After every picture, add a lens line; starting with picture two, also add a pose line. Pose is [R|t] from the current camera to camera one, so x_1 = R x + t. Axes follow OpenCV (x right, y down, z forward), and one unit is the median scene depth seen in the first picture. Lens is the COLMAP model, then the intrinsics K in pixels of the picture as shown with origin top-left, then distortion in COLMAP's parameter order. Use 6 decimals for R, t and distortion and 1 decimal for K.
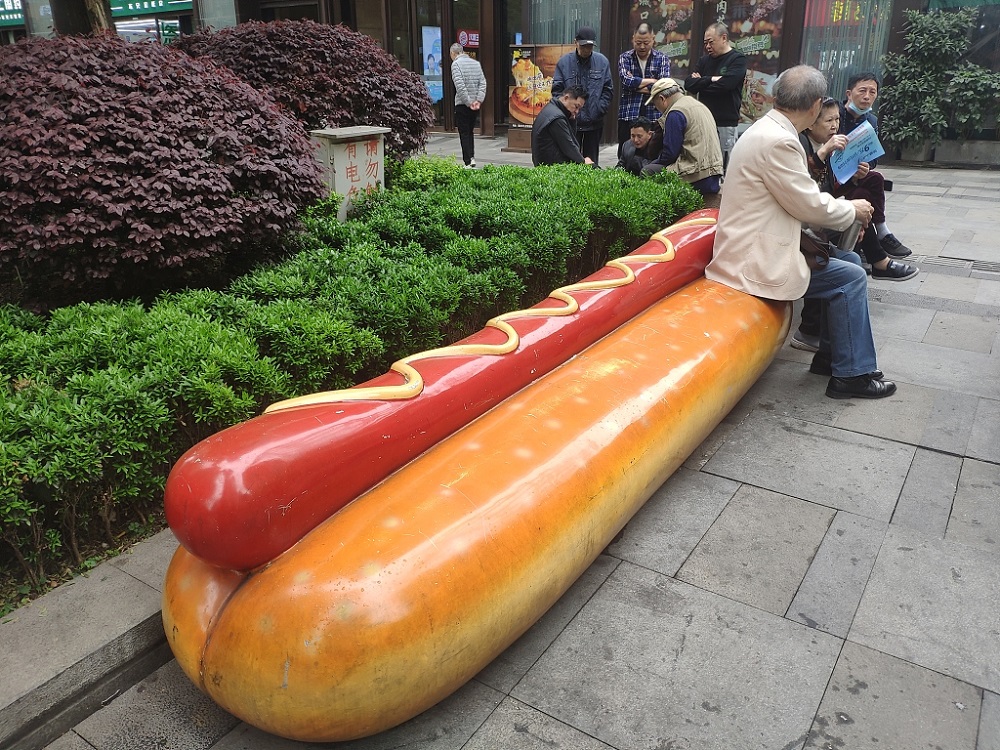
lens RADIAL K [[777.6, 0, 500.0], [0, 777.6, 375.0], [0, 0, 1]] dist [-0.036815, -0.002986]
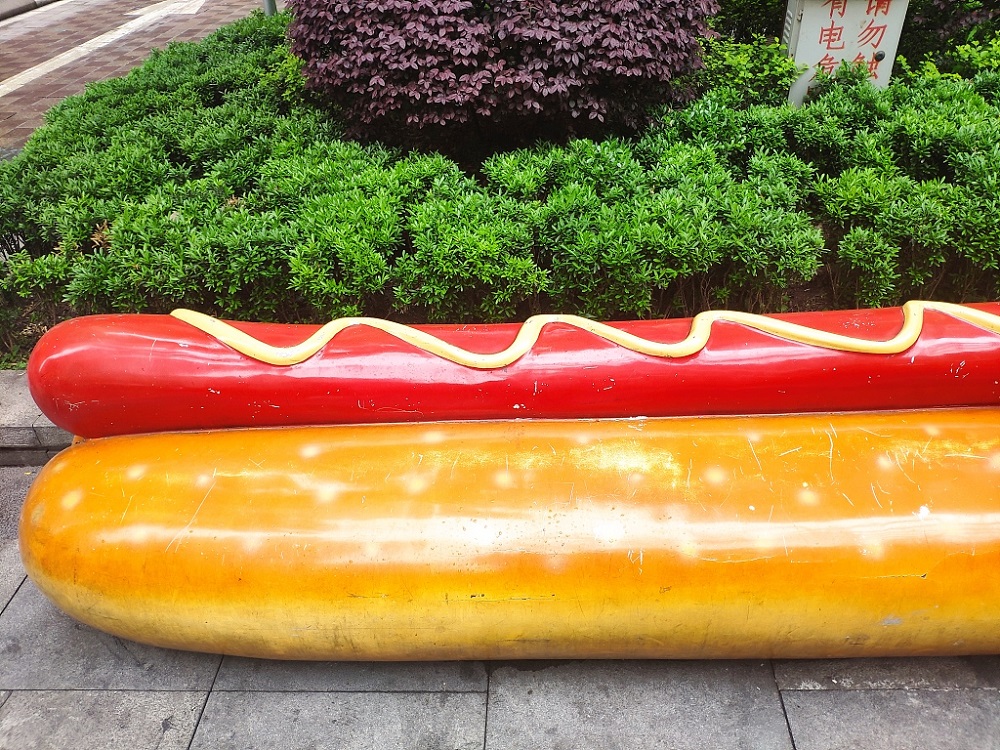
lens RADIAL K [[777.6, 0, 500.0], [0, 777.6, 375.0], [0, 0, 1]] dist [-0.036815, -0.002986]
pose [[0.521438, 0.473823, -0.709643, 0.479341], [-0.274011, 0.880591, 0.386623, -0.274946], [0.808097, -0.007150, 0.589007, 0.516724]]
